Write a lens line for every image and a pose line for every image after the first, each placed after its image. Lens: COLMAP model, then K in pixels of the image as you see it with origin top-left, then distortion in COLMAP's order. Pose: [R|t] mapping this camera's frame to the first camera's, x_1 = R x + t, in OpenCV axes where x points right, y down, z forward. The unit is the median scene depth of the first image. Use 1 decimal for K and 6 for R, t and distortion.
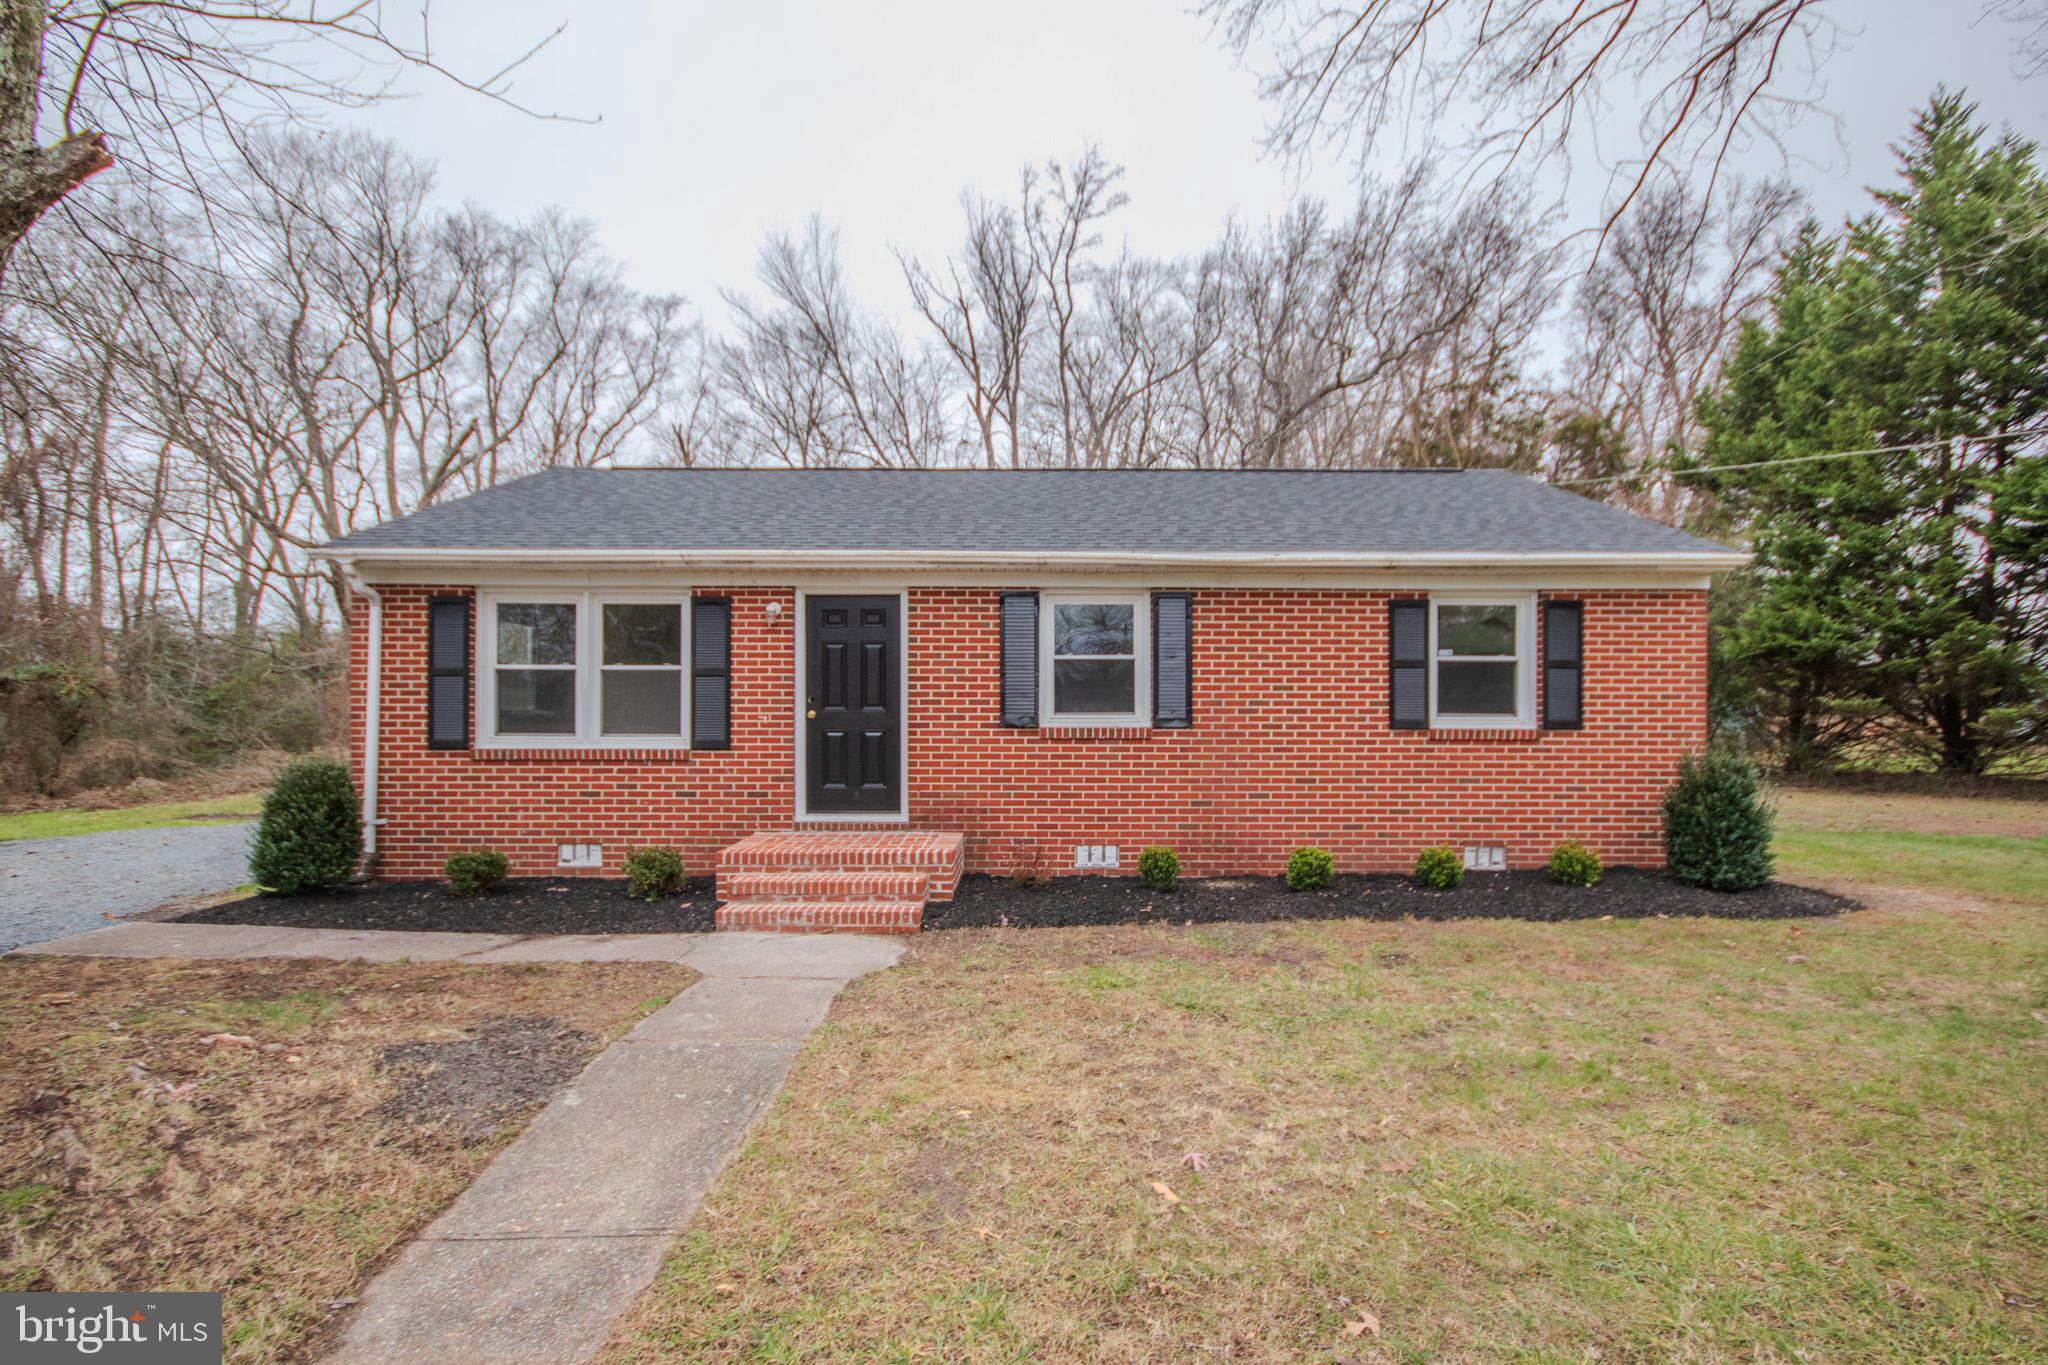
lens RADIAL K [[938.6, 0, 1029.8], [0, 938.6, 689.6], [0, 0, 1]] dist [-0.000538, -0.000400]
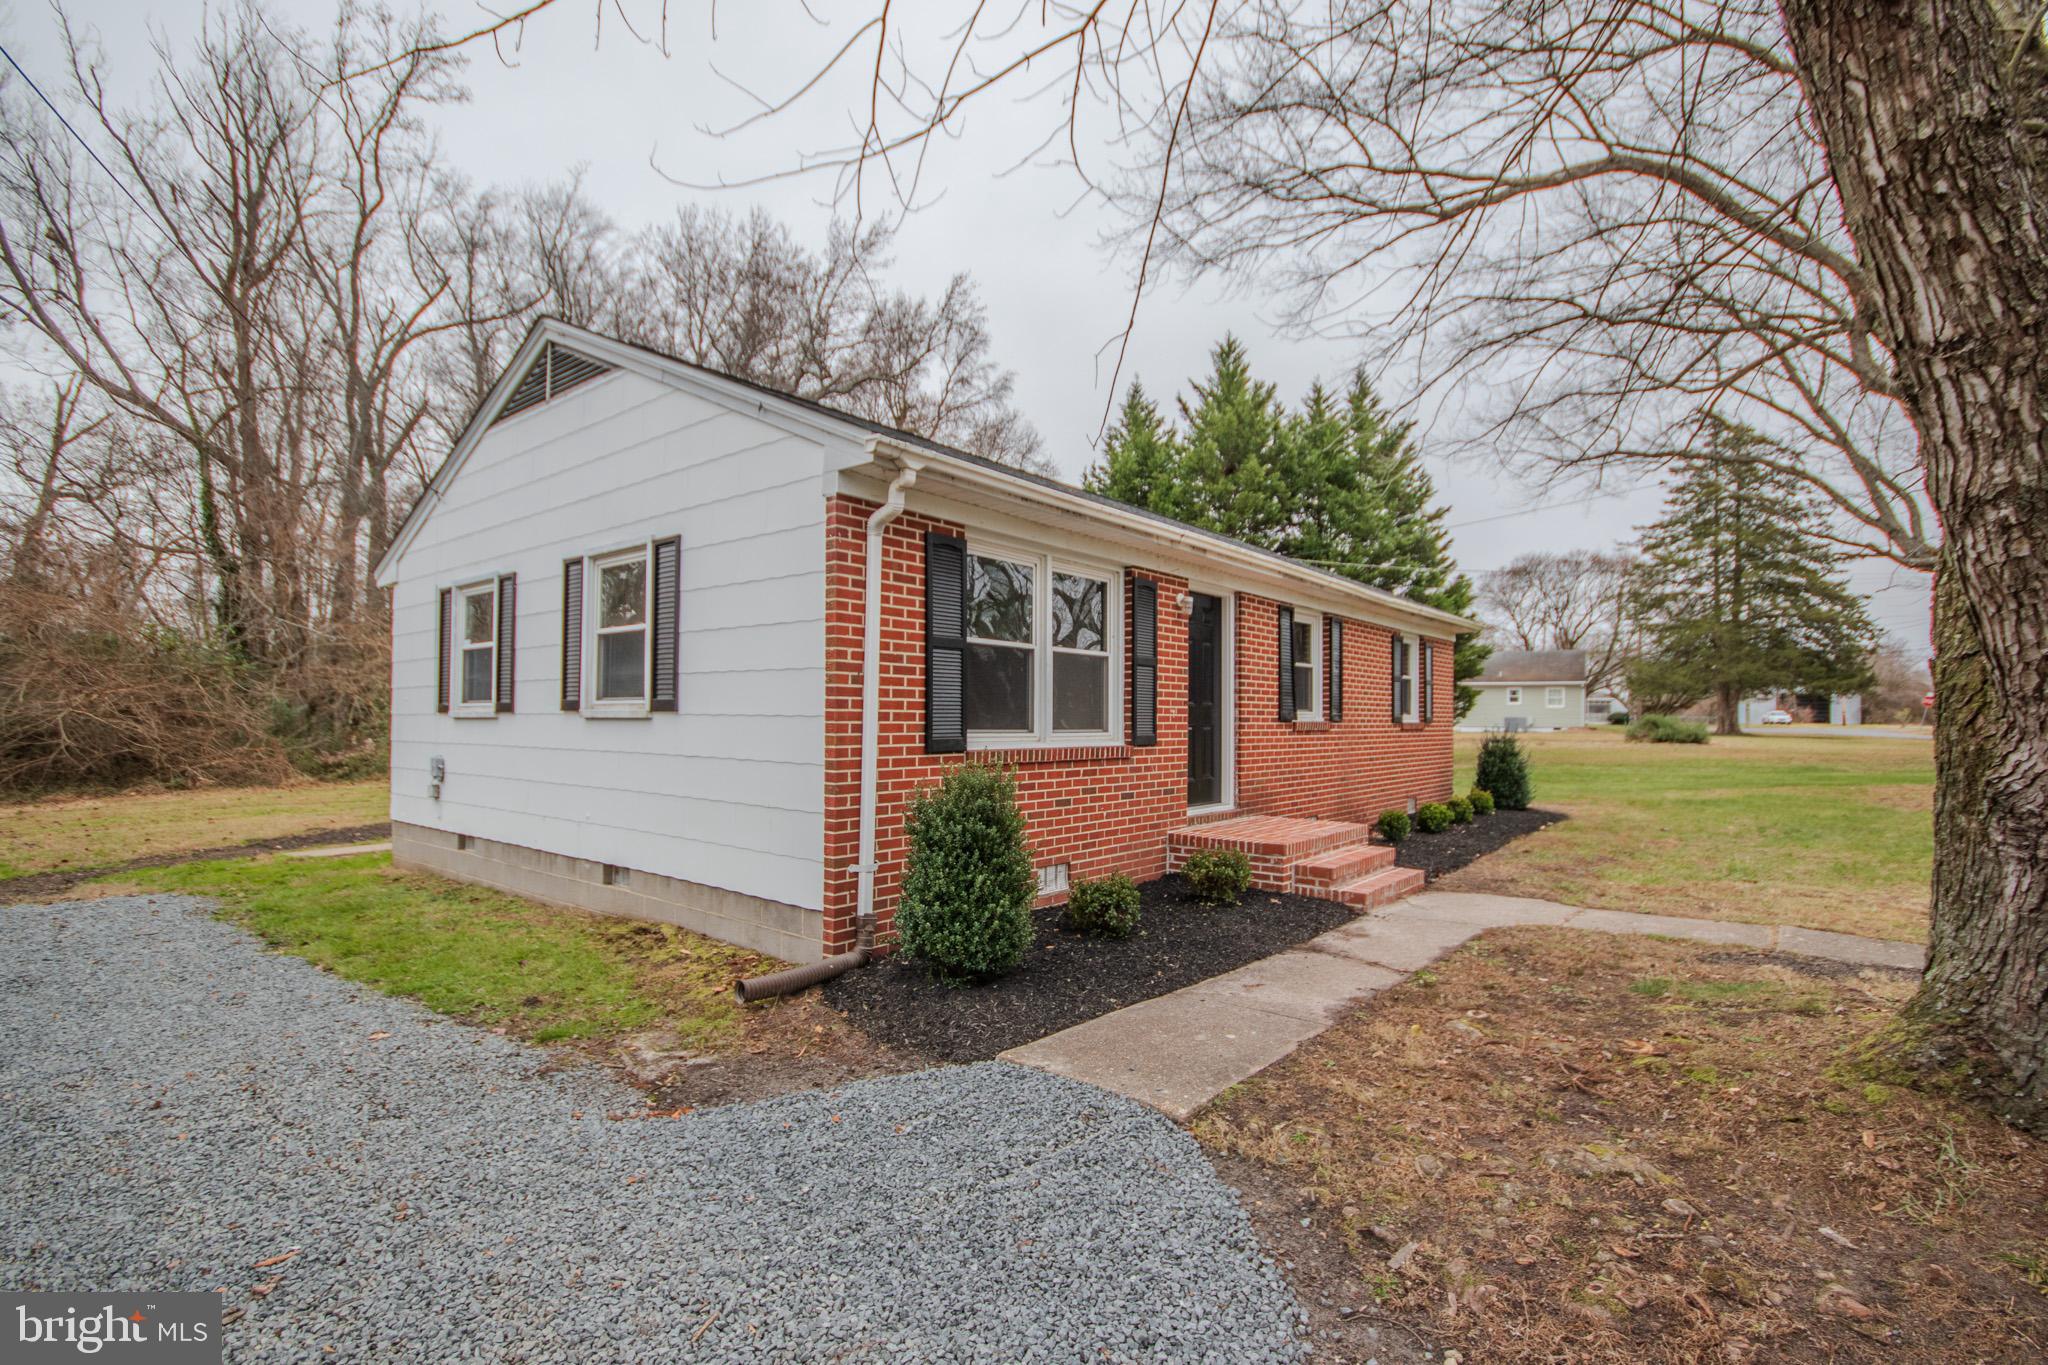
lens RADIAL K [[938.6, 0, 1028.9], [0, 938.6, 685.3], [0, 0, 1]] dist [-0.000538, -0.000400]
pose [[0.639694, 0.029706, 0.768056, -1.119912], [-0.018939, 0.999559, -0.022886, 0.028071], [-0.768396, 0.000094, 0.639974, 0.498132]]
